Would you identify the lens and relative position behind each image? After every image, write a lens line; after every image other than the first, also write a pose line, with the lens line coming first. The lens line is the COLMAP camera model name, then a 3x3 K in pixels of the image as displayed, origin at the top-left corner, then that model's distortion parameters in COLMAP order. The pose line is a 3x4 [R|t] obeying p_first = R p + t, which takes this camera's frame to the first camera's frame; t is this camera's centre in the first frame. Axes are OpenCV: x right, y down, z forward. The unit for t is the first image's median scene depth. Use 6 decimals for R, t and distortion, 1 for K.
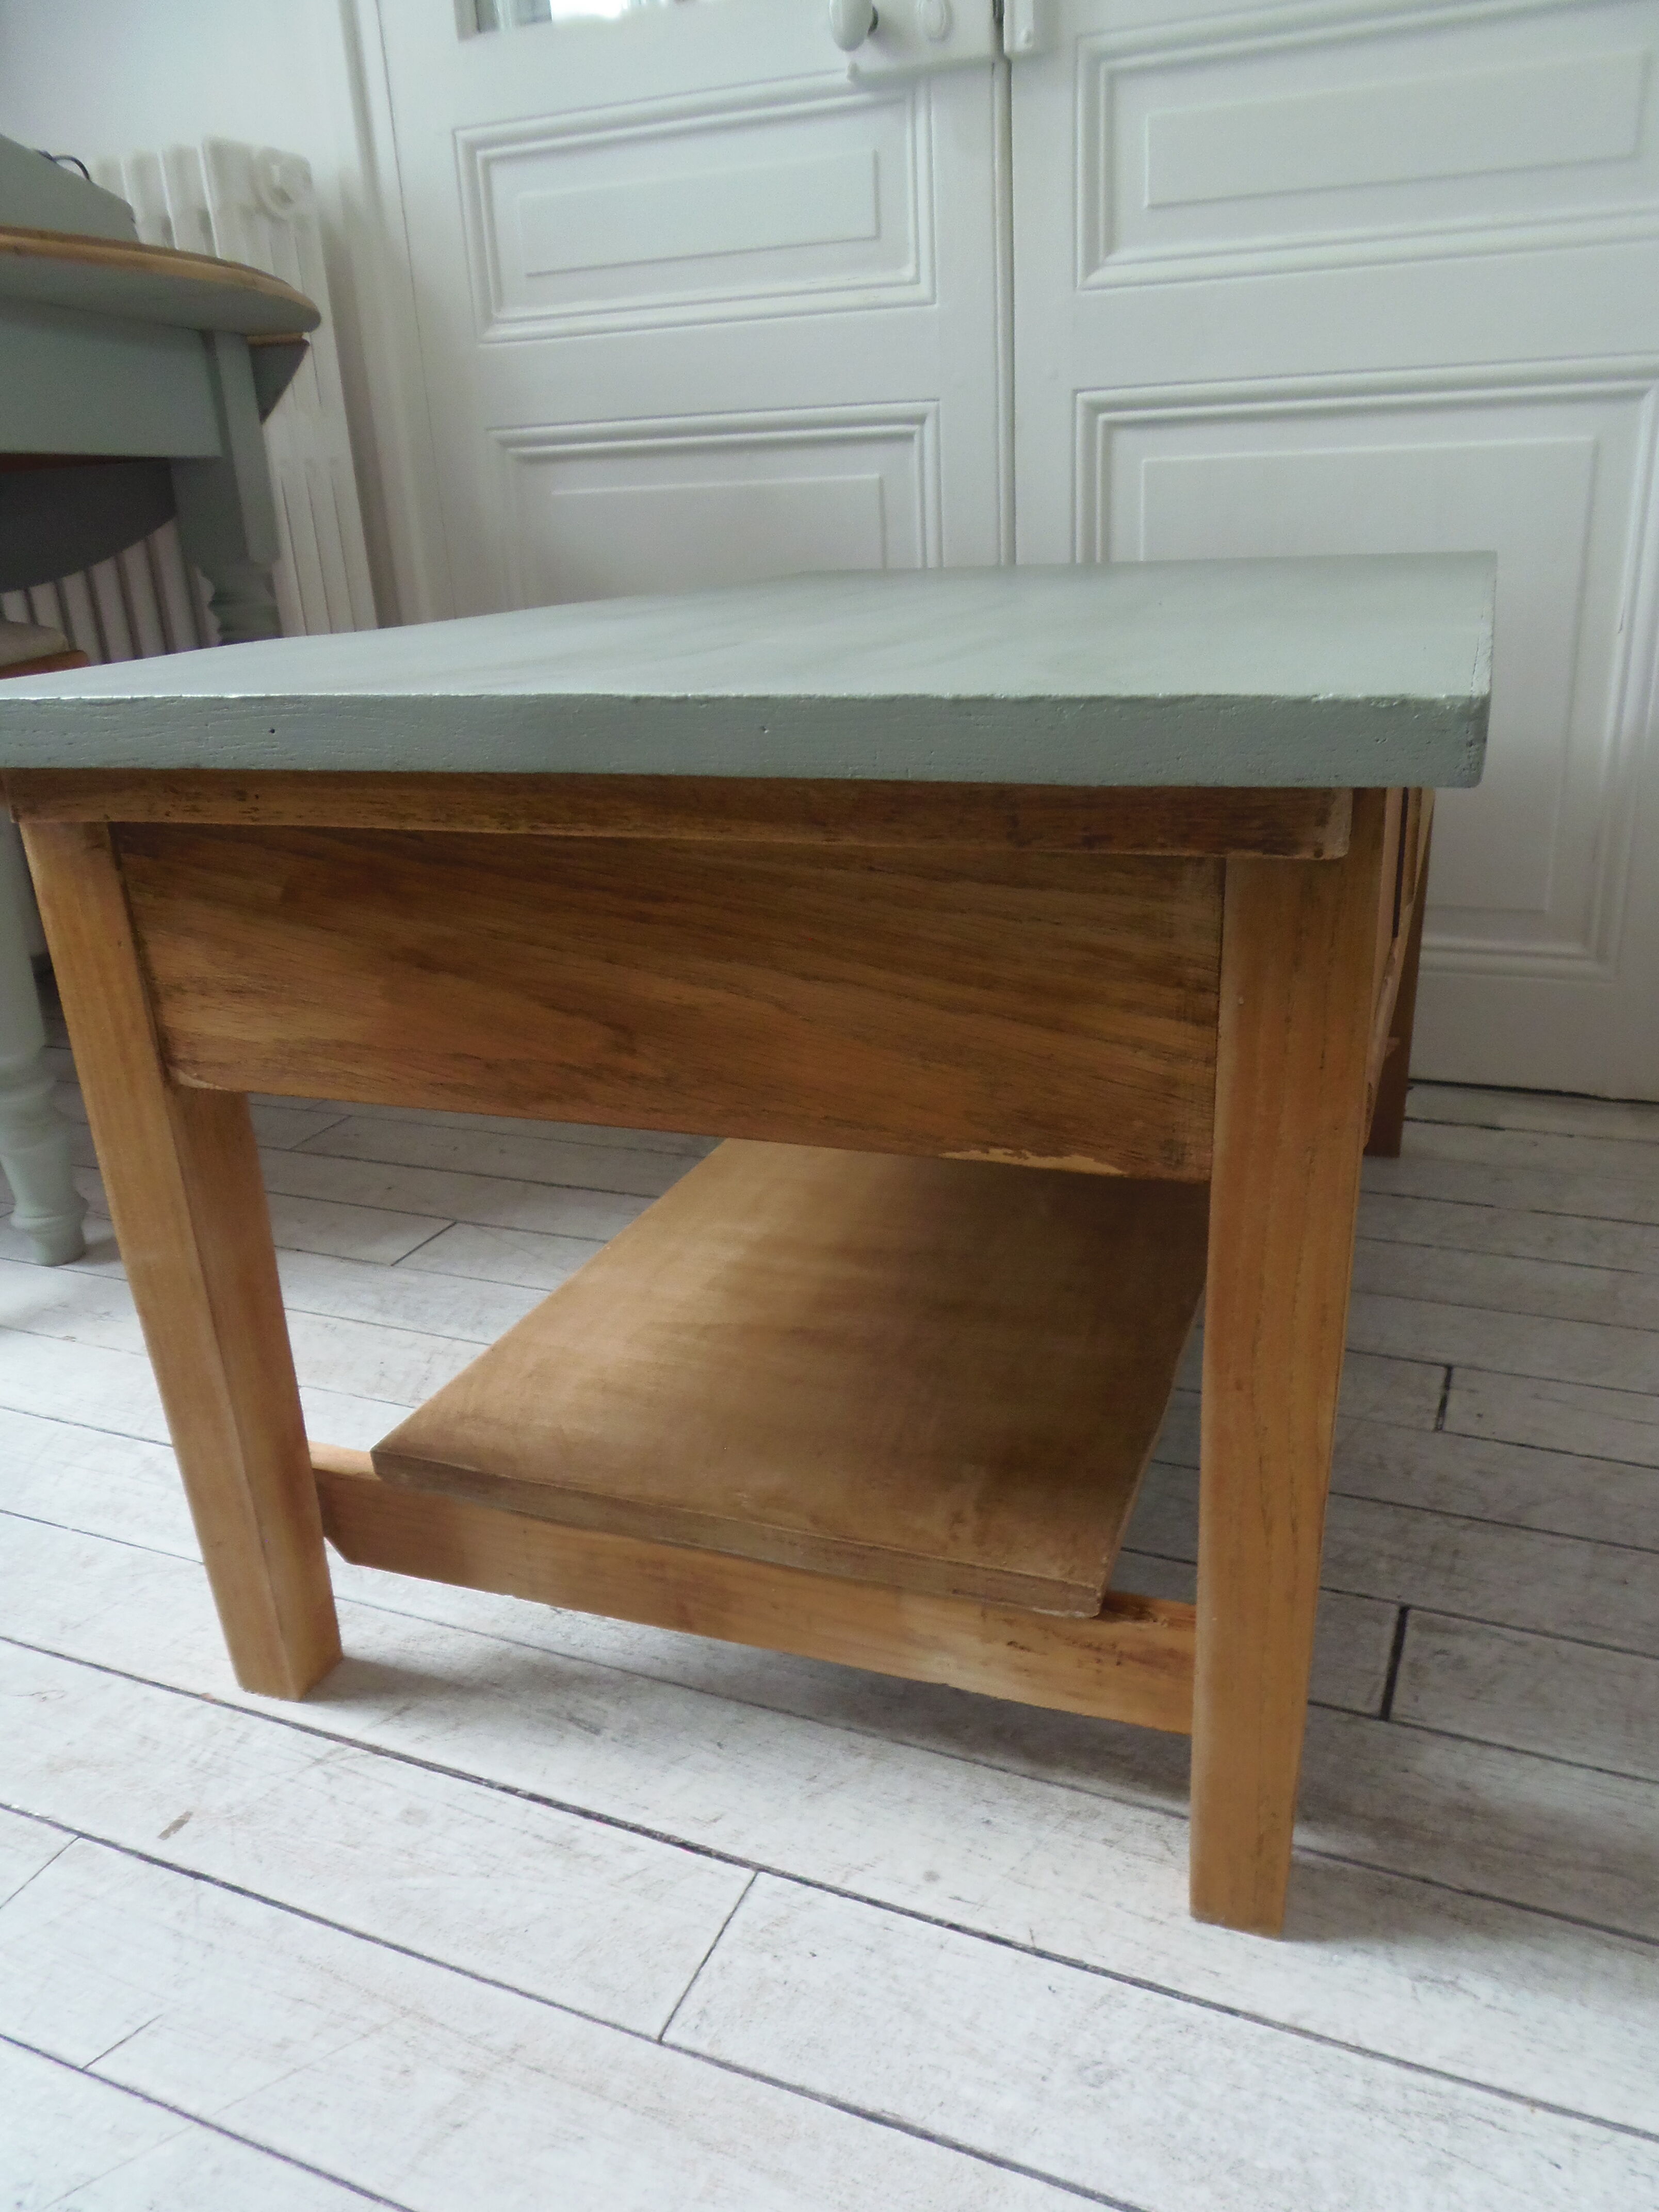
lens RADIAL K [[1626.7, 0, 859.6], [0, 1626.7, 1121.1], [0, 0, 1]] dist [0.009933, -0.000476]
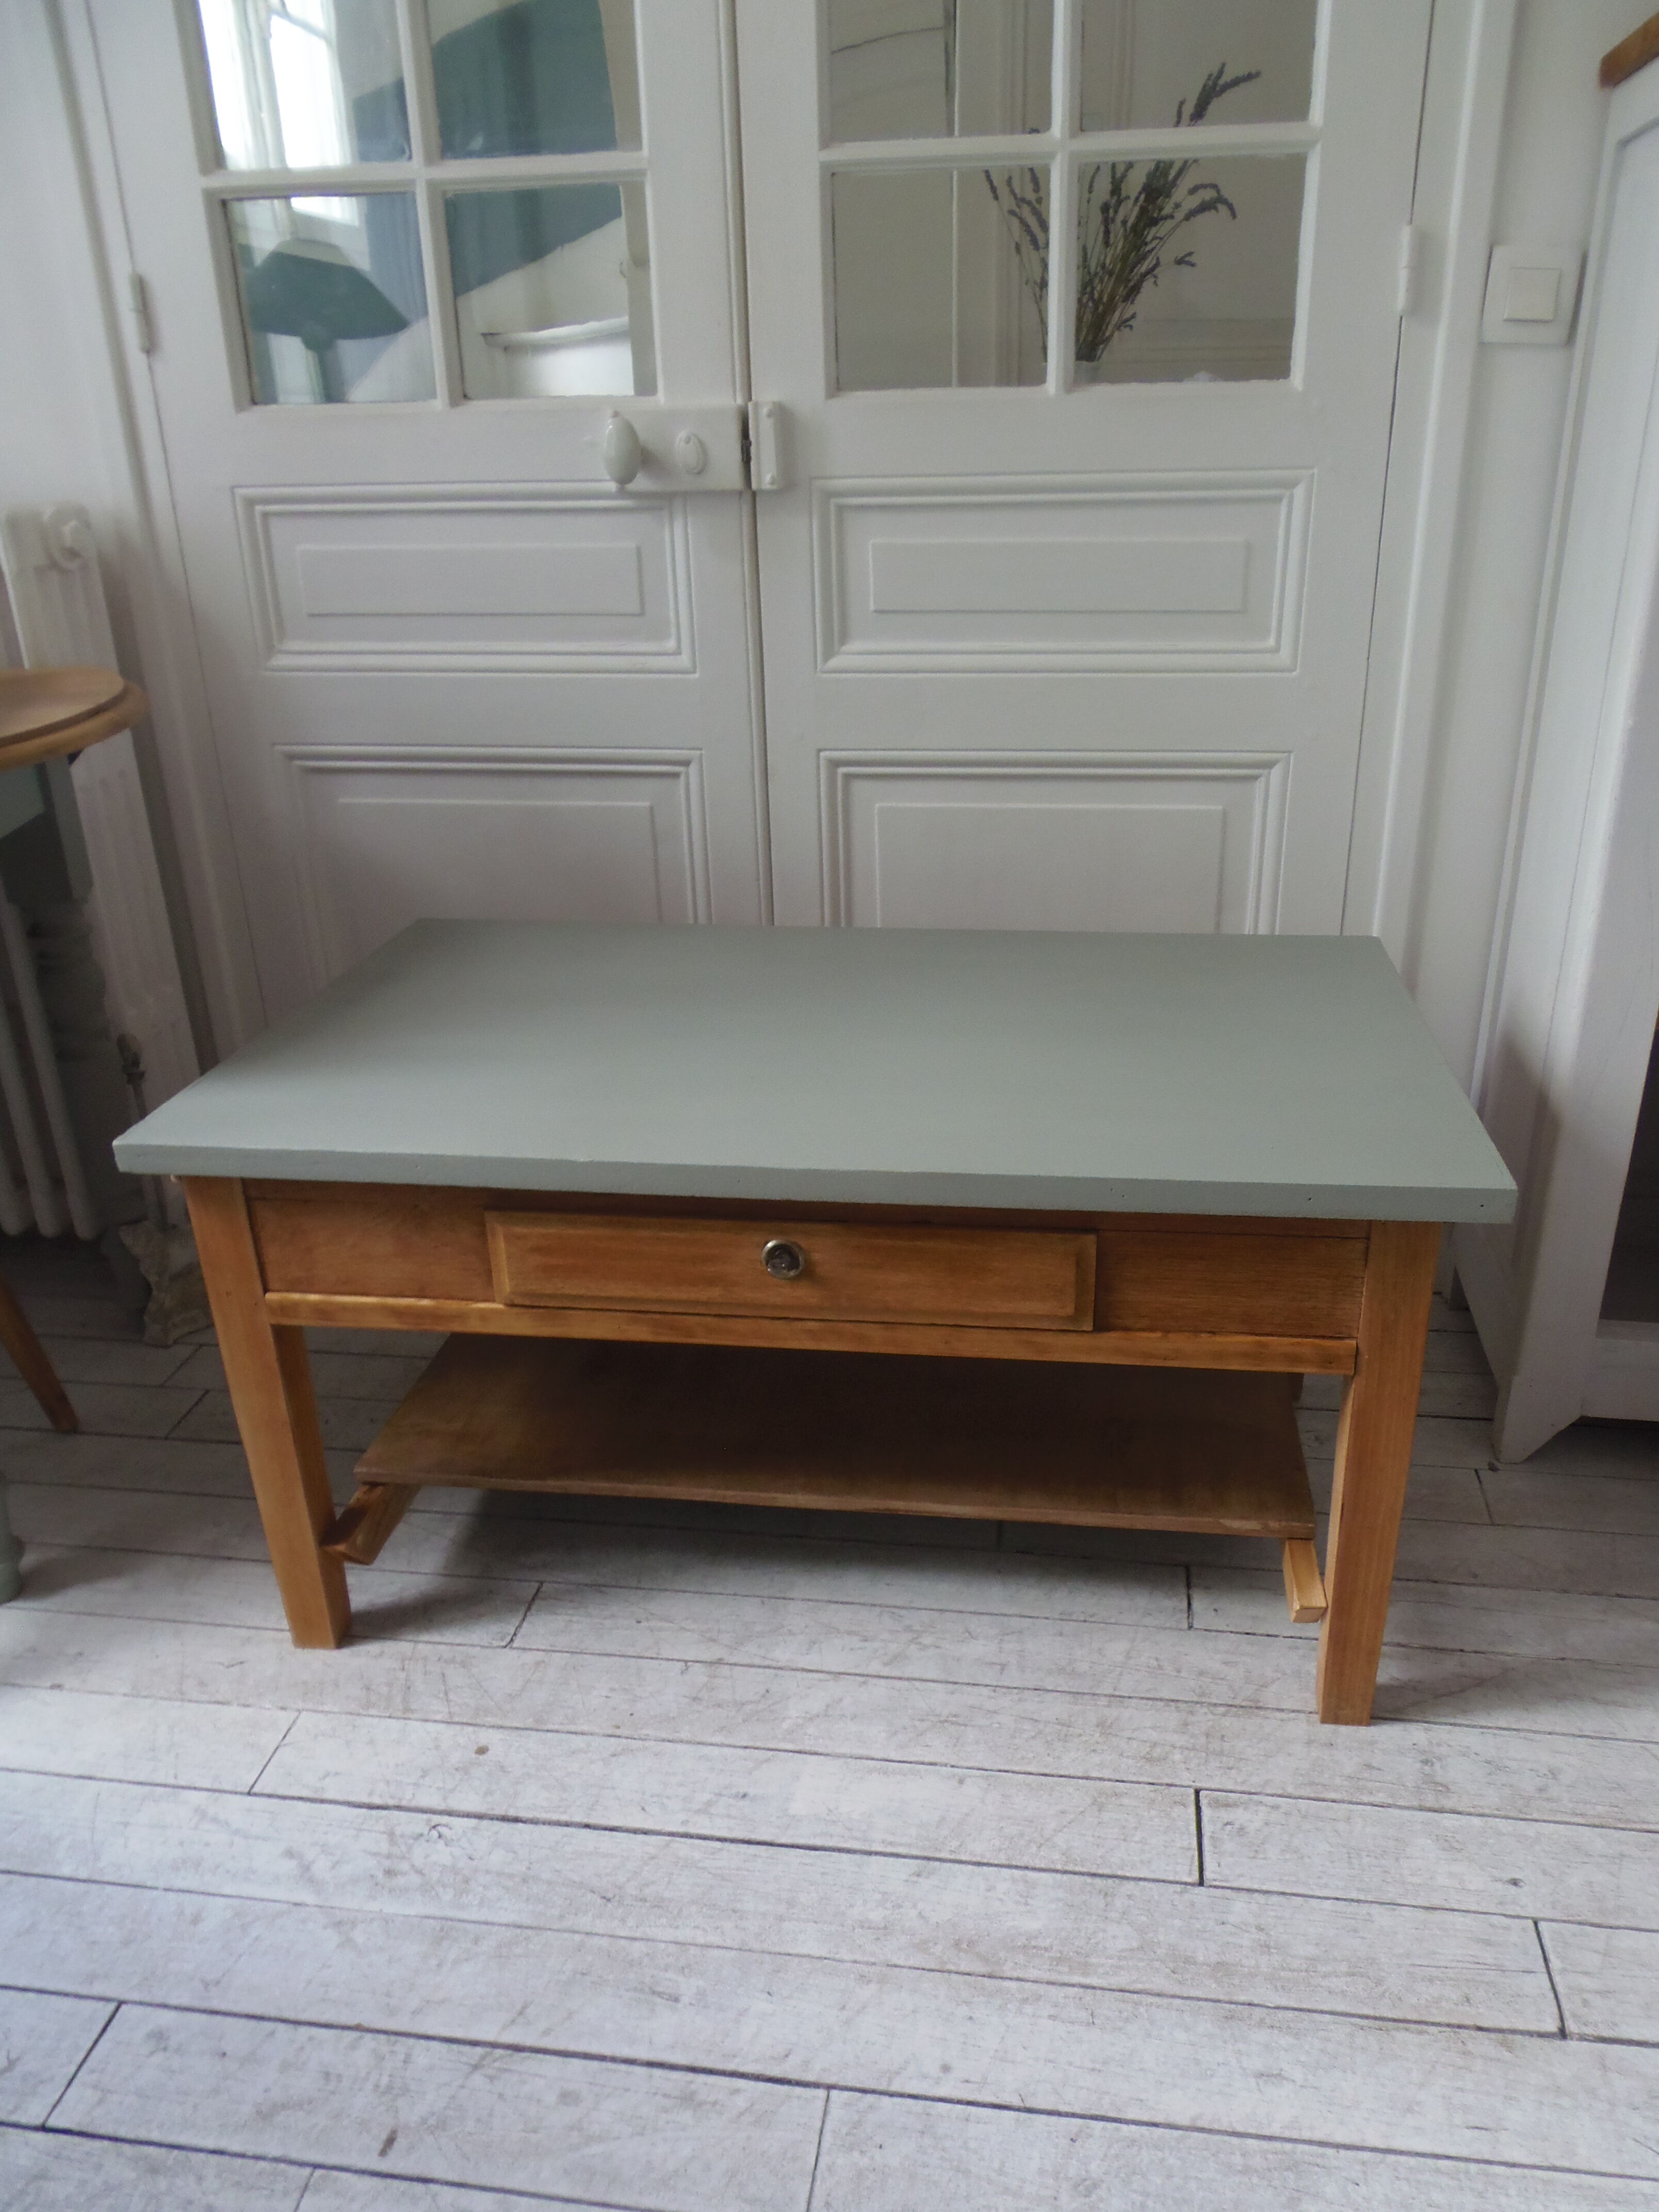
lens RADIAL K [[1607.3, 0, 868.6], [0, 1607.3, 1156.8], [0, 0, 1]] dist [0.009731, -0.008911]
pose [[0.966858, -0.081761, 0.241871, -0.260571], [0.070061, 0.995936, 0.056599, -0.378674], [-0.245515, -0.037777, 0.968656, -0.312577]]
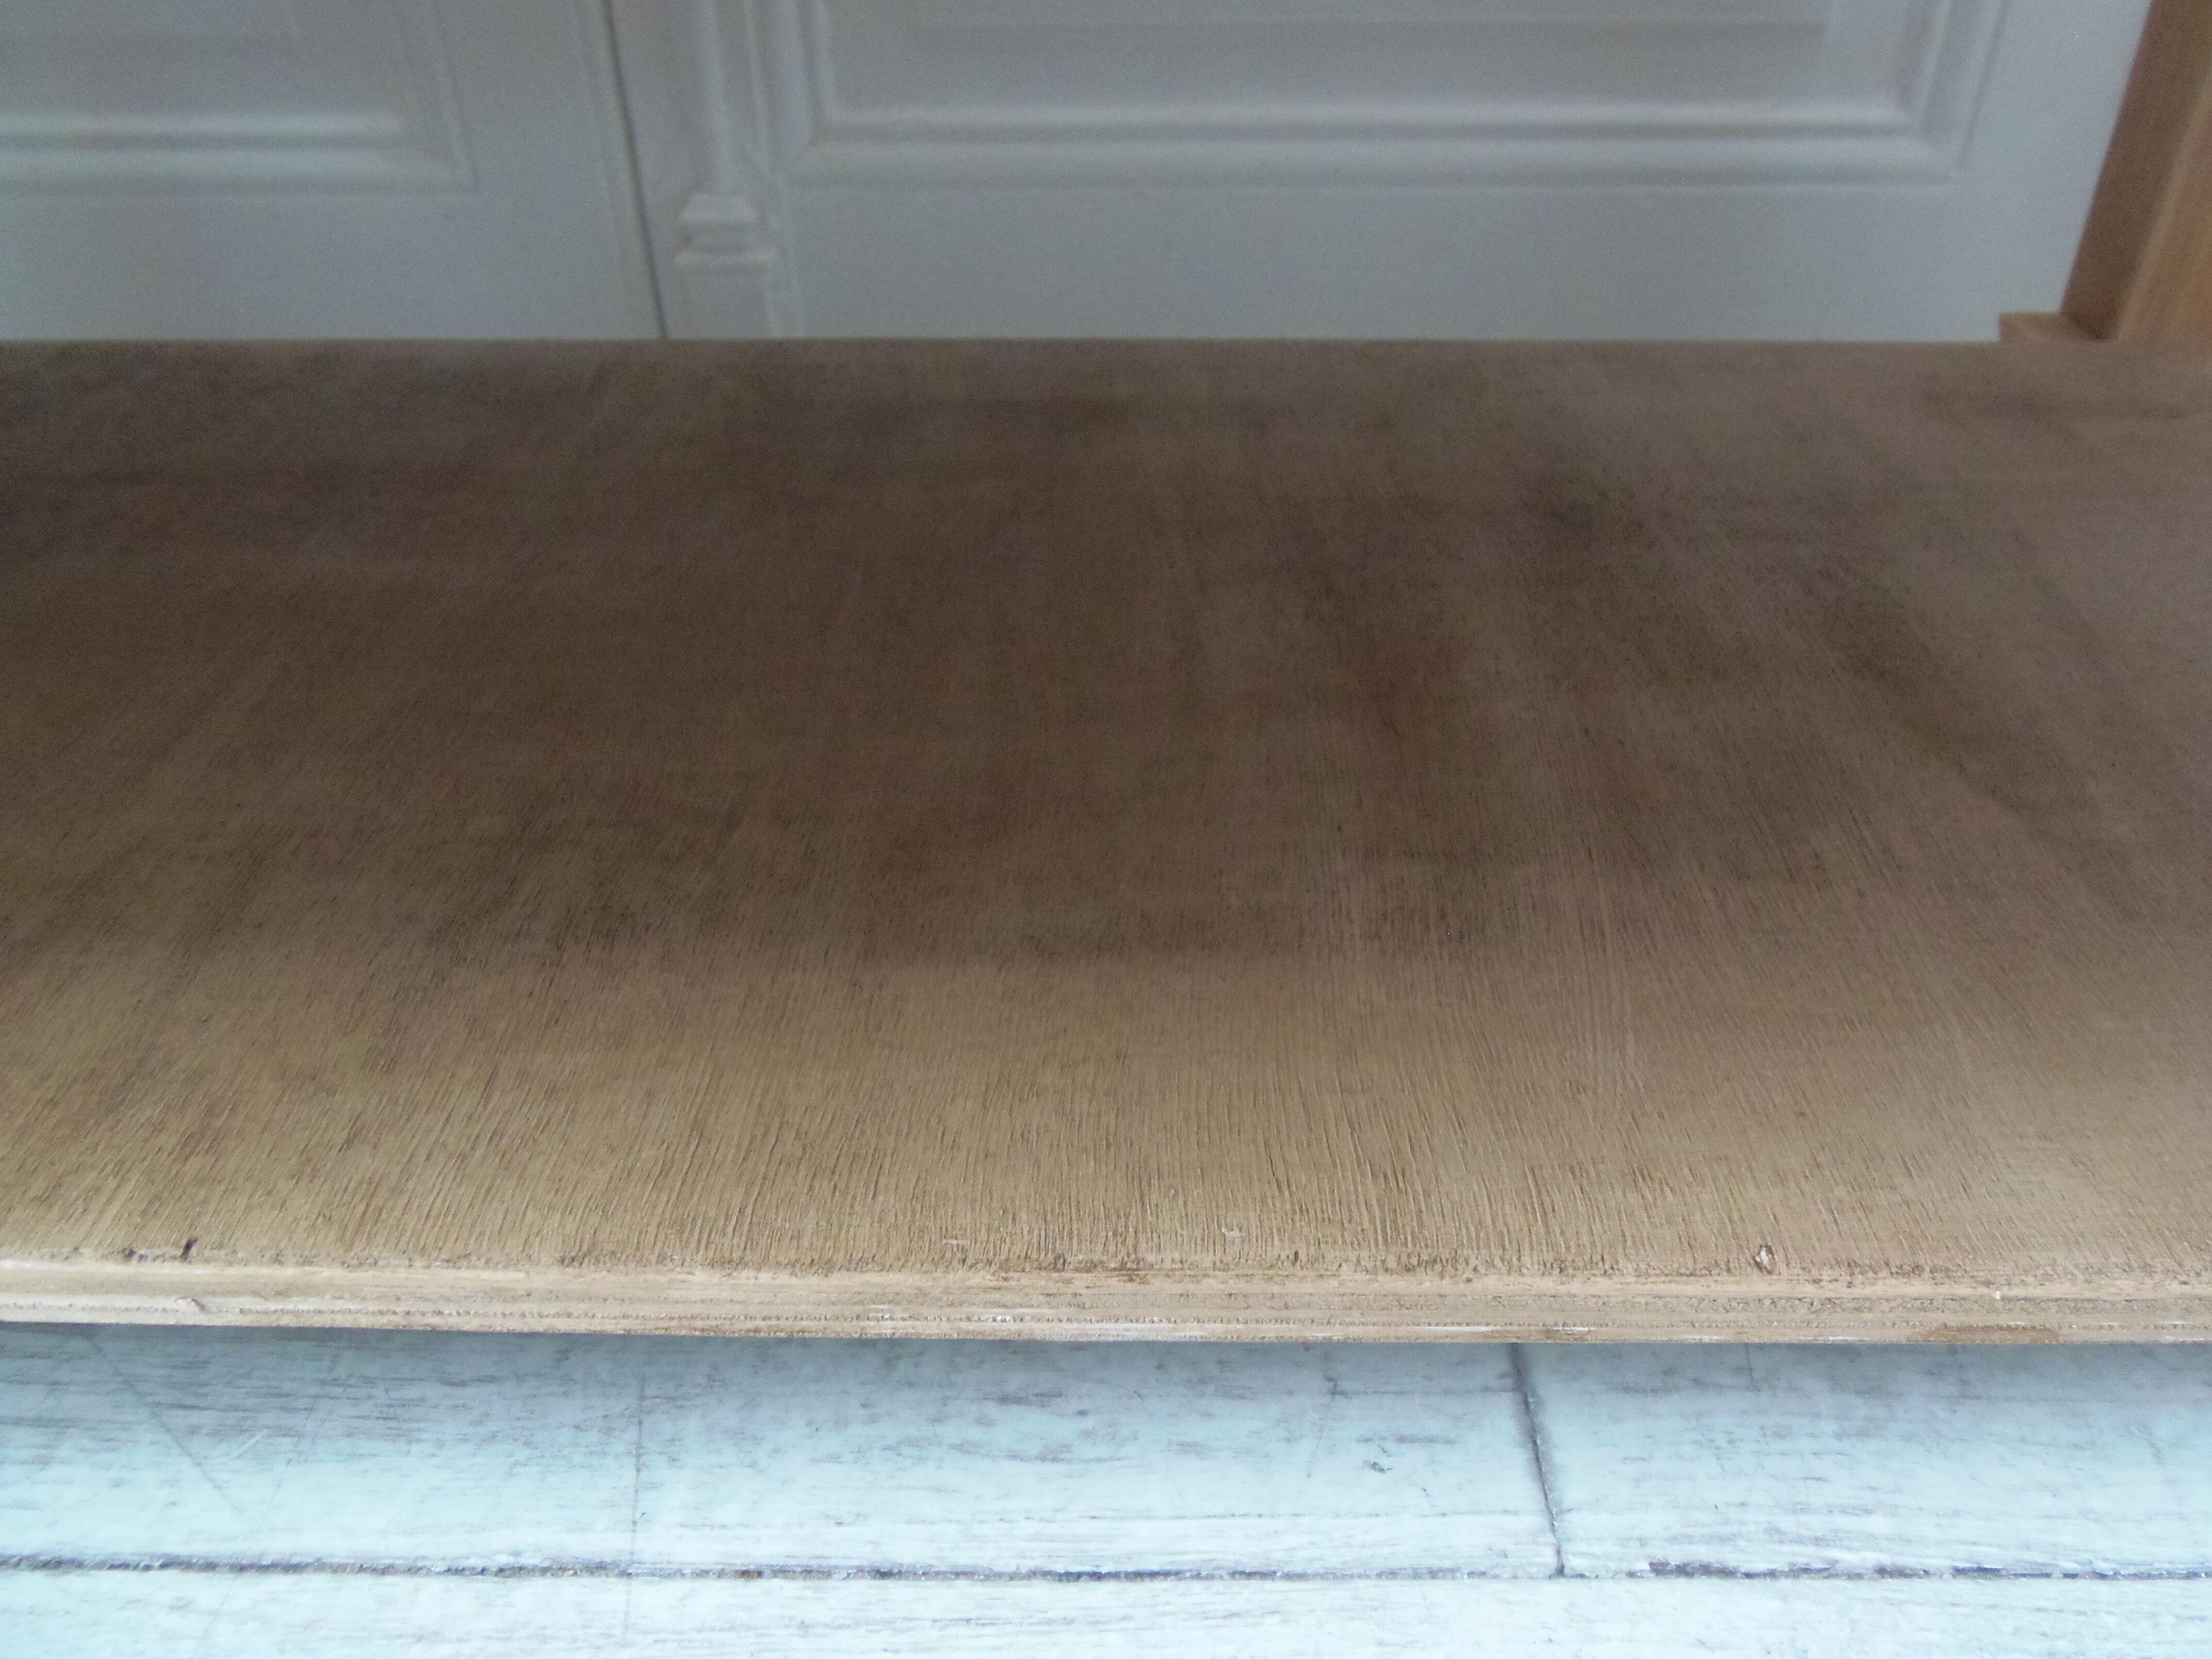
lens RADIAL K [[1625.8, 0, 1112.6], [0, 1625.8, 787.8], [0, 0, 1]] dist [-0.012833, -0.006463]
pose [[0.929179, -0.184399, 0.320348, 0.097114], [0.106094, 0.963257, 0.246740, -0.105042], [-0.354076, -0.195278, 0.914602, 1.115645]]
